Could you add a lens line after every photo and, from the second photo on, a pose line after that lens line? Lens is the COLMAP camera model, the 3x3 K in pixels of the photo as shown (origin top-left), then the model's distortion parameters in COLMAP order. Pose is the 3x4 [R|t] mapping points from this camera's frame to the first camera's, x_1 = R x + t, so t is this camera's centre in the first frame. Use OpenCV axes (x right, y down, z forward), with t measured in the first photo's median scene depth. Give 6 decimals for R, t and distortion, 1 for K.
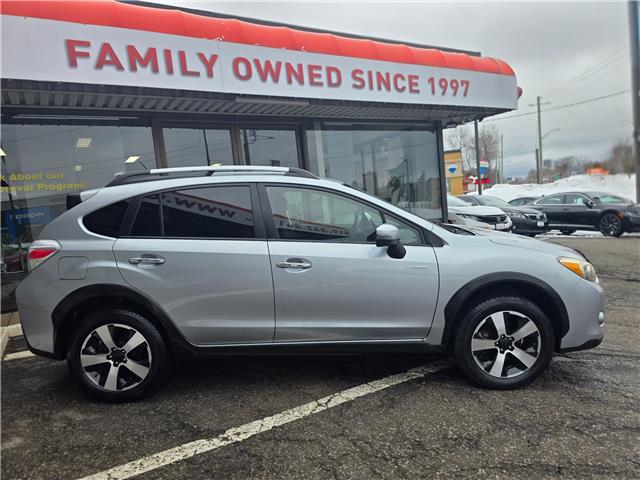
lens RADIAL K [[431.3, 0, 320.0], [0, 431.3, 240.0], [0, 0, 1]] dist [0.058097, -0.053720]
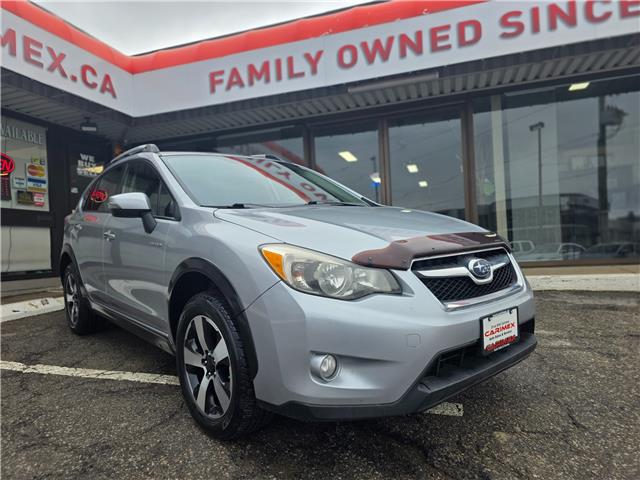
lens RADIAL K [[431.3, 0, 320.0], [0, 431.3, 240.0], [0, 0, 1]] dist [0.058097, -0.053720]
pose [[0.650534, 0.045723, -0.758099, 0.560498], [-0.069682, 0.997569, 0.000371, 0.016759], [0.756274, 0.052584, 0.652139, 0.364448]]
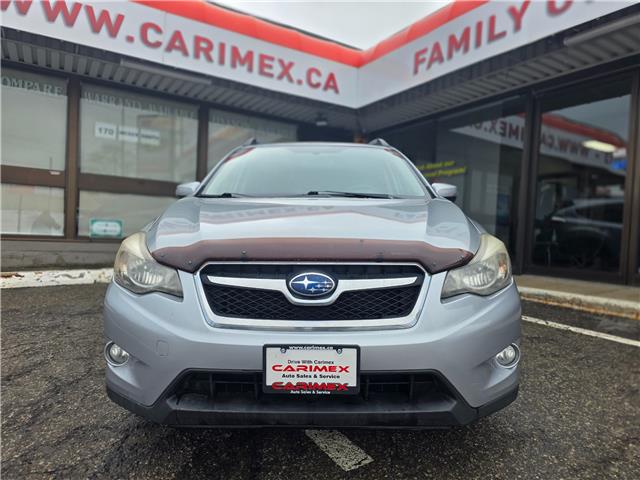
lens RADIAL K [[431.3, 0, 320.0], [0, 431.3, 240.0], [0, 0, 1]] dist [0.058097, -0.053720]
pose [[-0.004347, 0.109464, -0.993981, 0.637767], [-0.116775, 0.987135, 0.109220, -0.024239], [0.993149, 0.116547, 0.008492, 0.669815]]
